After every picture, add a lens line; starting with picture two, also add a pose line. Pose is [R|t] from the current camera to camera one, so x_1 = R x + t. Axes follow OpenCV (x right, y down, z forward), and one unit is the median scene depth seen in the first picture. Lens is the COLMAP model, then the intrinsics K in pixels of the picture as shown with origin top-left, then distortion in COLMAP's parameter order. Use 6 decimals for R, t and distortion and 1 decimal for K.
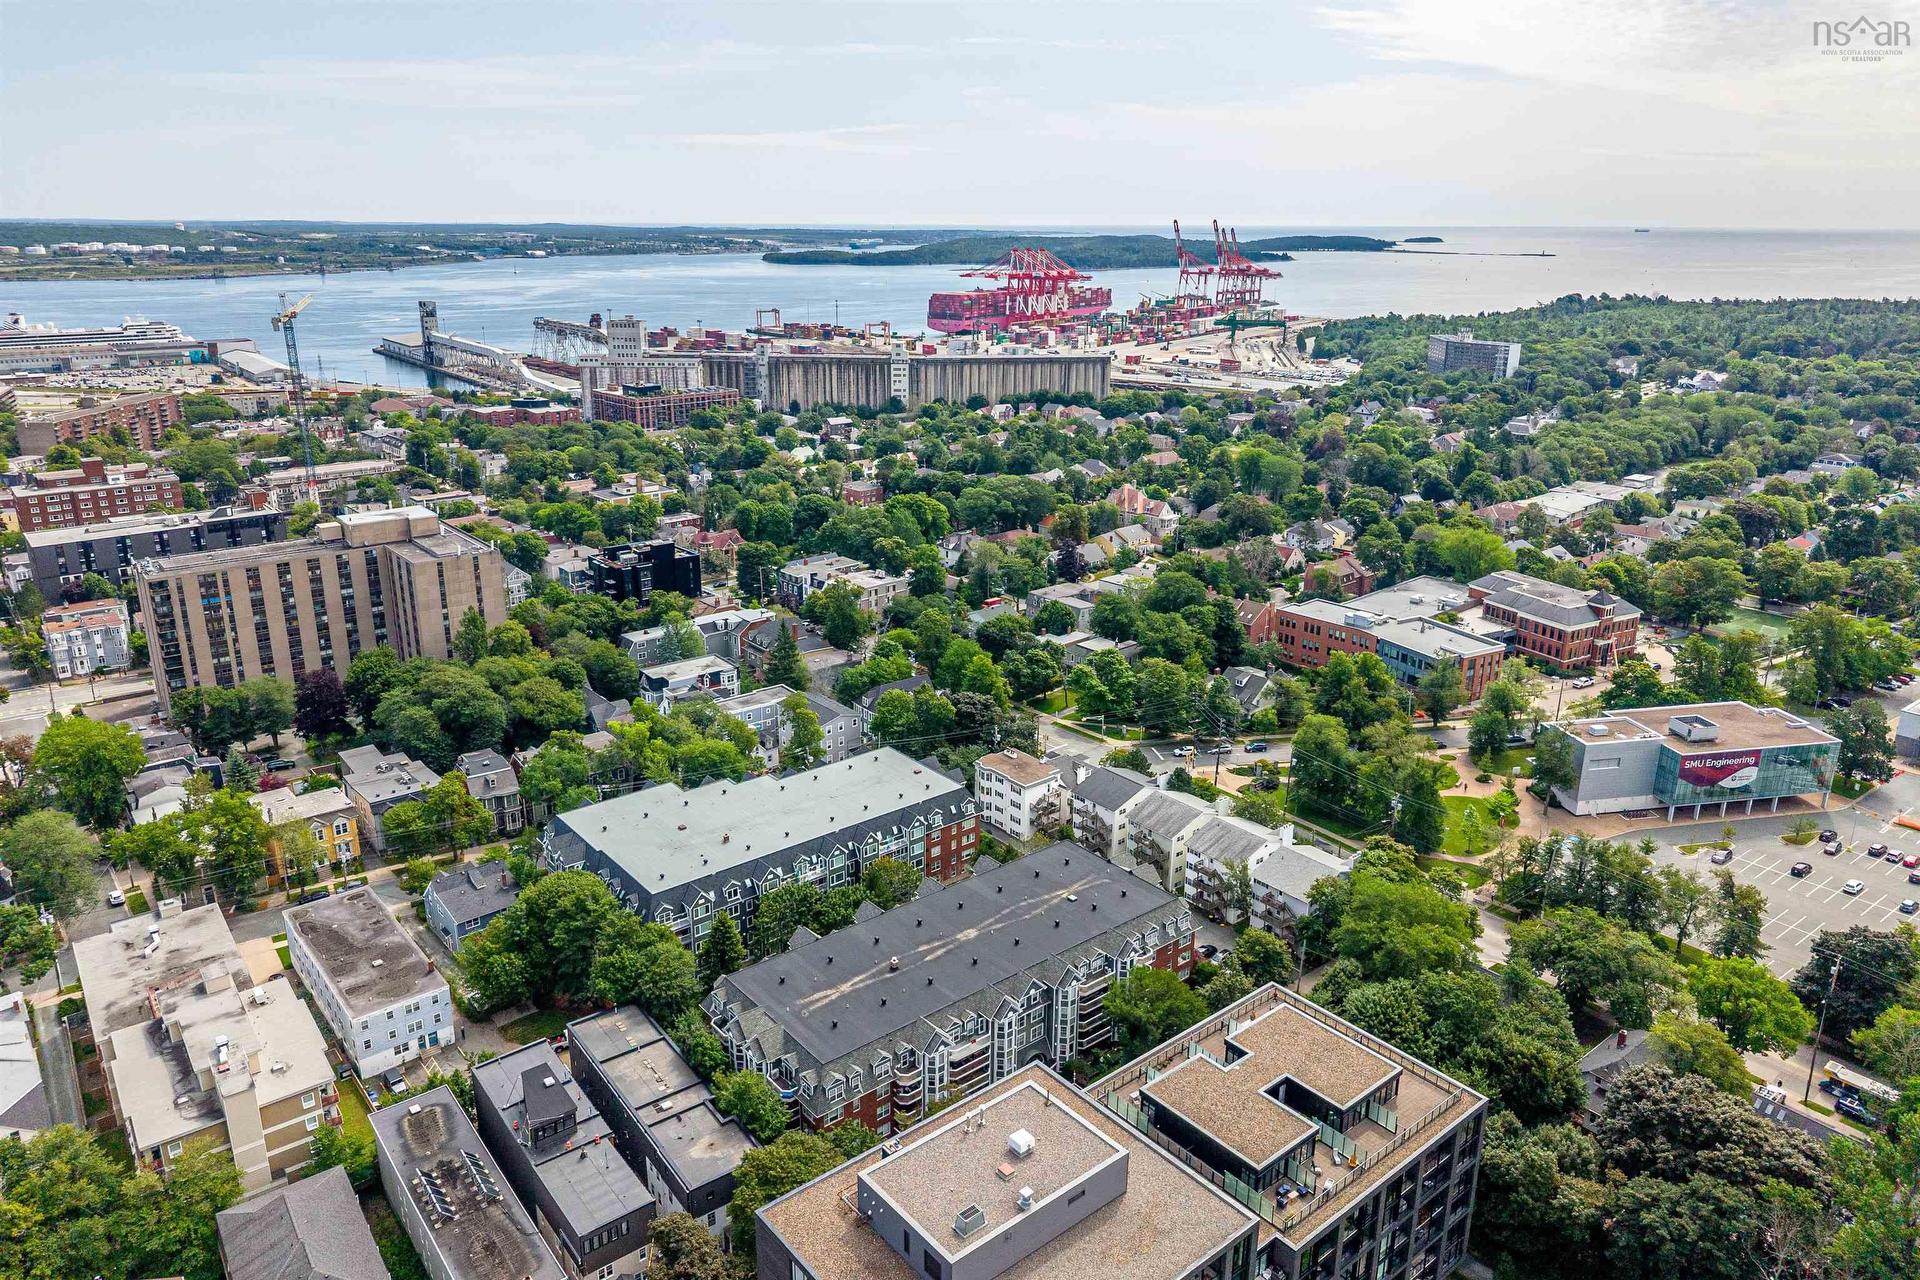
lens RADIAL K [[1244.6, 0, 954.1], [0, 1244.6, 635.1], [0, 0, 1]] dist [0.050412, -0.069958]
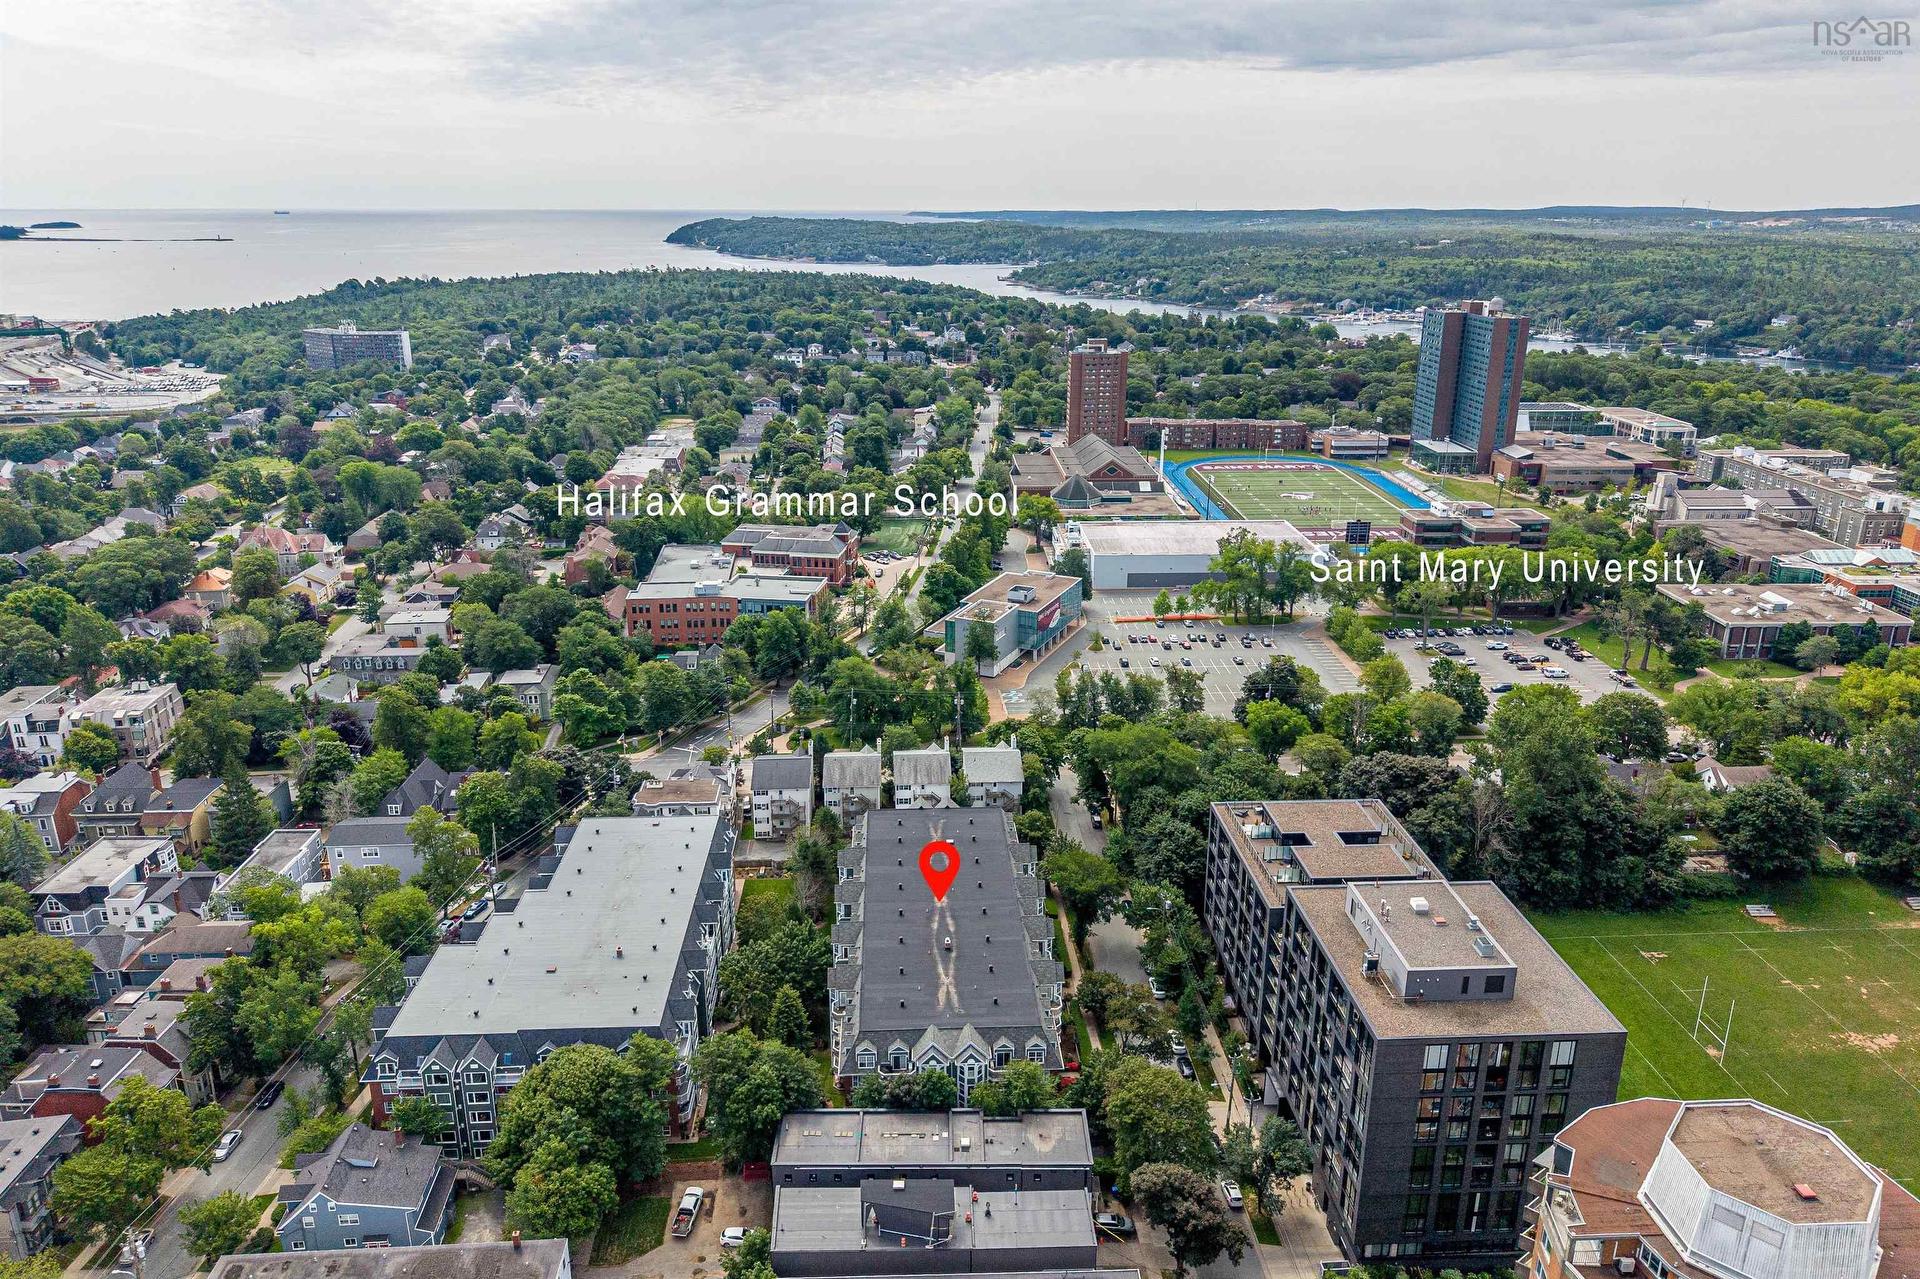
lens RADIAL K [[1242.1, 0, 951.2], [0, 1242.1, 638.4], [0, 0, 1]] dist [-0.003103, -0.013413]
pose [[0.593094, -0.265663, 0.760041, -0.429510], [0.251425, 0.957898, 0.138623, -0.074680], [-0.764869, 0.108877, 0.634918, 0.157086]]
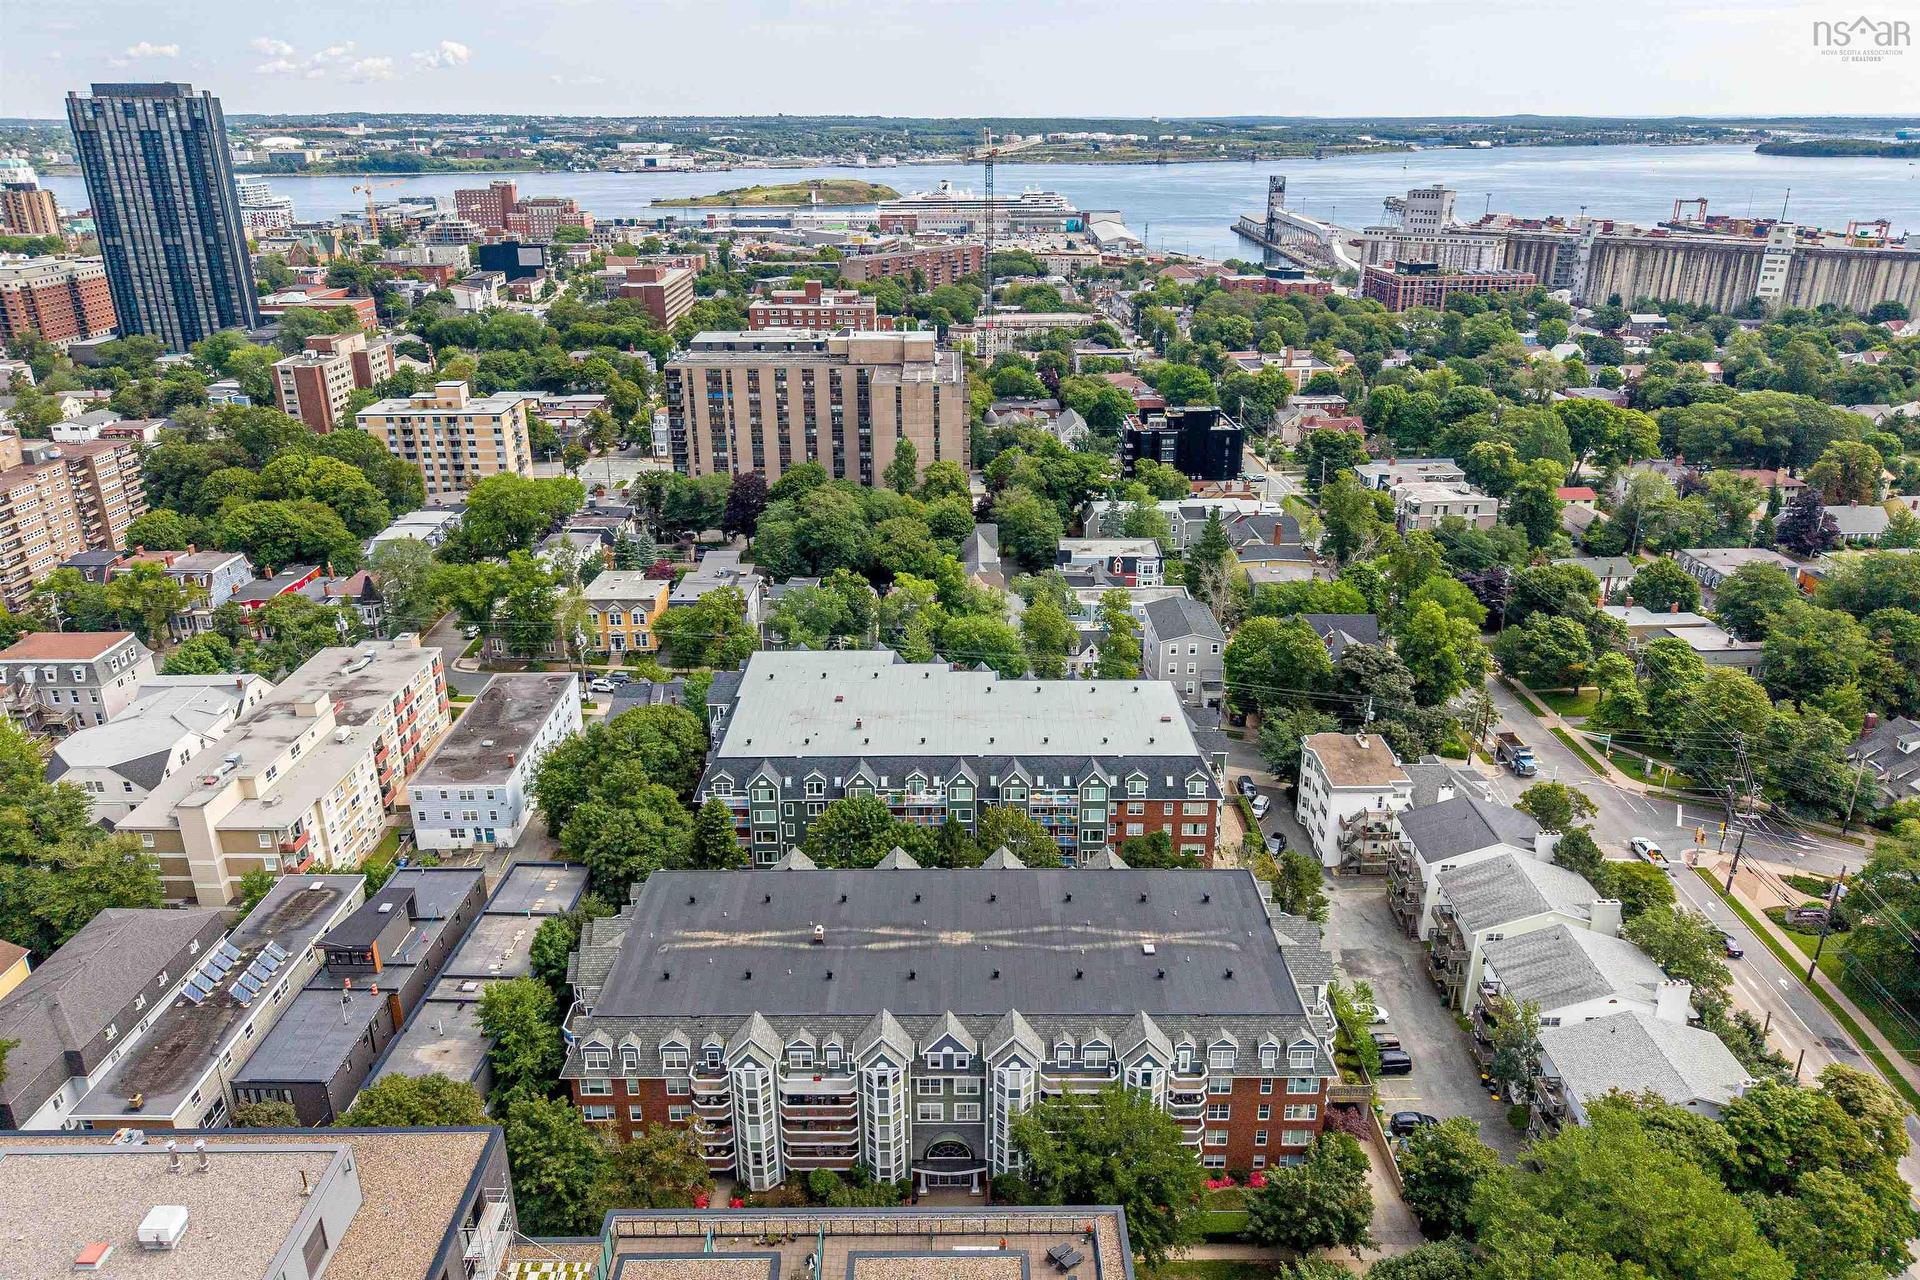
lens RADIAL K [[1283.8, 0, 961.0], [0, 1283.8, 632.8], [0, 0, 1]] dist [0.037389, -0.036628]
pose [[0.780876, 0.225132, -0.582708, 0.224164], [-0.187033, 0.974269, 0.125774, -0.007582], [0.596030, 0.010771, 0.802890, 0.249771]]
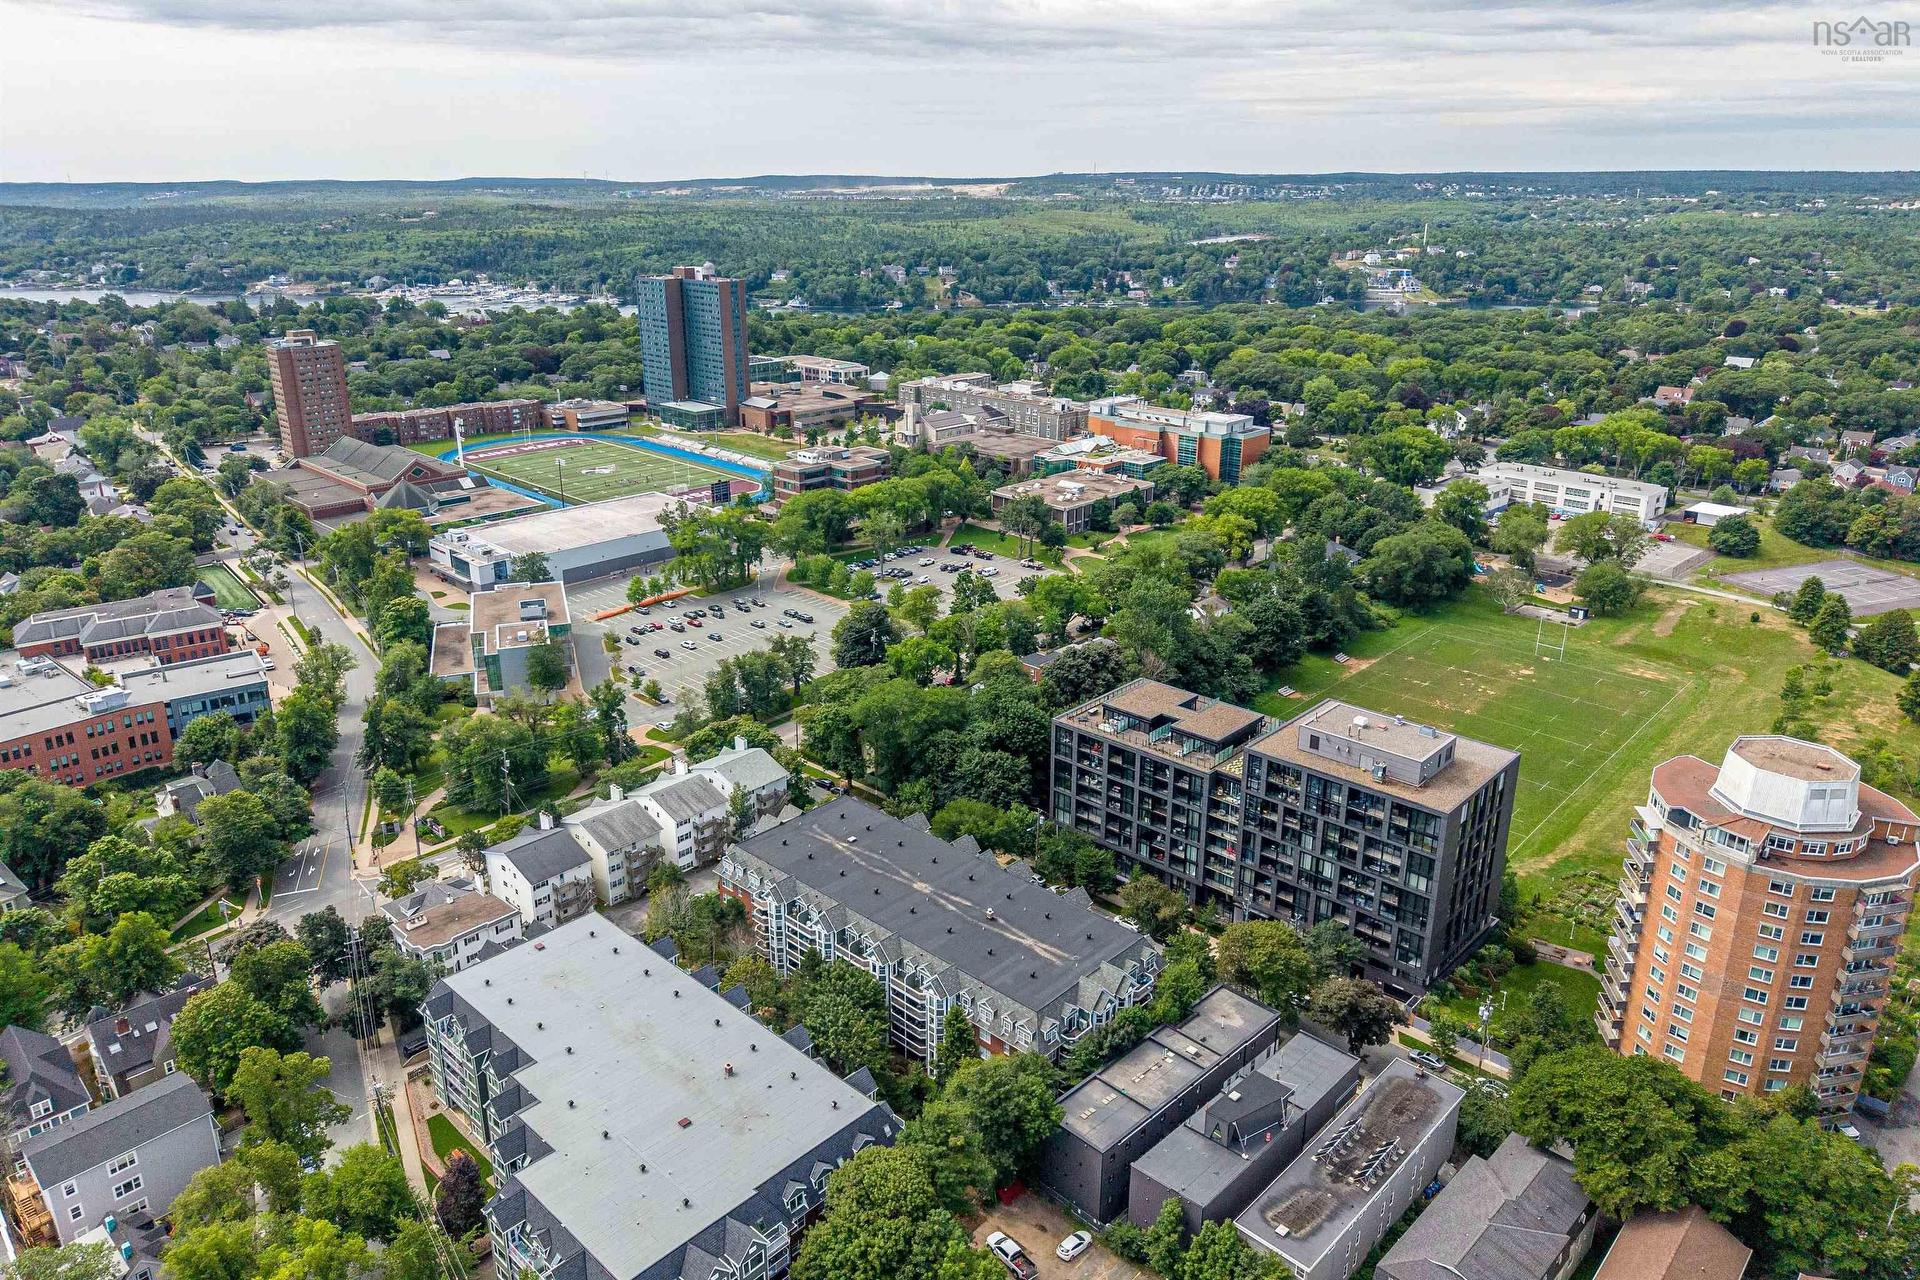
lens RADIAL K [[1242.1, 0, 951.2], [0, 1242.1, 638.9], [0, 0, 1]] dist [-0.003103, -0.013413]
pose [[-0.144974, -0.343535, 0.927883, -0.522065], [0.300276, 0.878285, 0.372088, -0.195369], [-0.942771, 0.332564, -0.024173, 0.534838]]
